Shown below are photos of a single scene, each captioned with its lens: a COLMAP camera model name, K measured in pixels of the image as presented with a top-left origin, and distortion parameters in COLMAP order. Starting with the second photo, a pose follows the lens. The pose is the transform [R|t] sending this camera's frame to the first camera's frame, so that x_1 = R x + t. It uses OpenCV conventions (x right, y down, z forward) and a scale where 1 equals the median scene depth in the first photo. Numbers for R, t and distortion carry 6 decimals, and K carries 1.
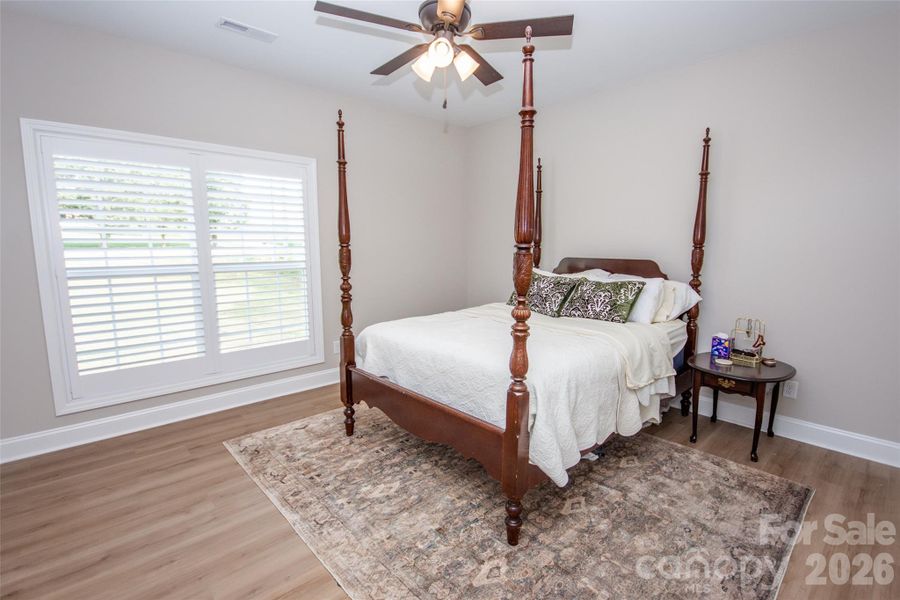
lens RADIAL K [[421.5, 0, 448.9], [0, 421.5, 307.3], [0, 0, 1]] dist [0.032153, 0.000038]
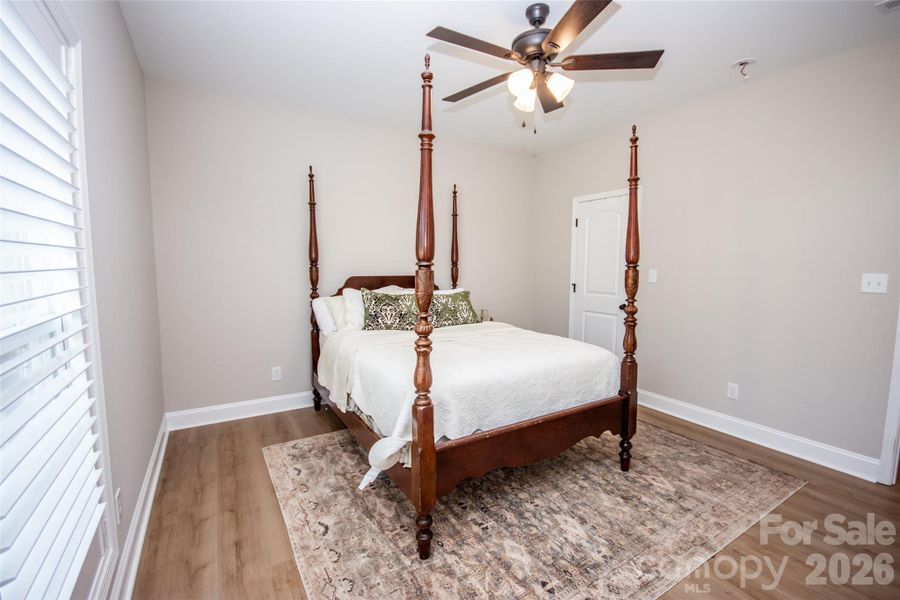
lens RADIAL K [[398.7, 0, 453.3], [0, 398.7, 300.1], [0, 0, 1]] dist [0.000464, -0.000288]
pose [[0.172555, -0.090640, 0.980821, -0.842783], [0.128578, 0.989310, 0.068804, -0.128154], [-0.976572, 0.114239, 0.182364, 0.862115]]
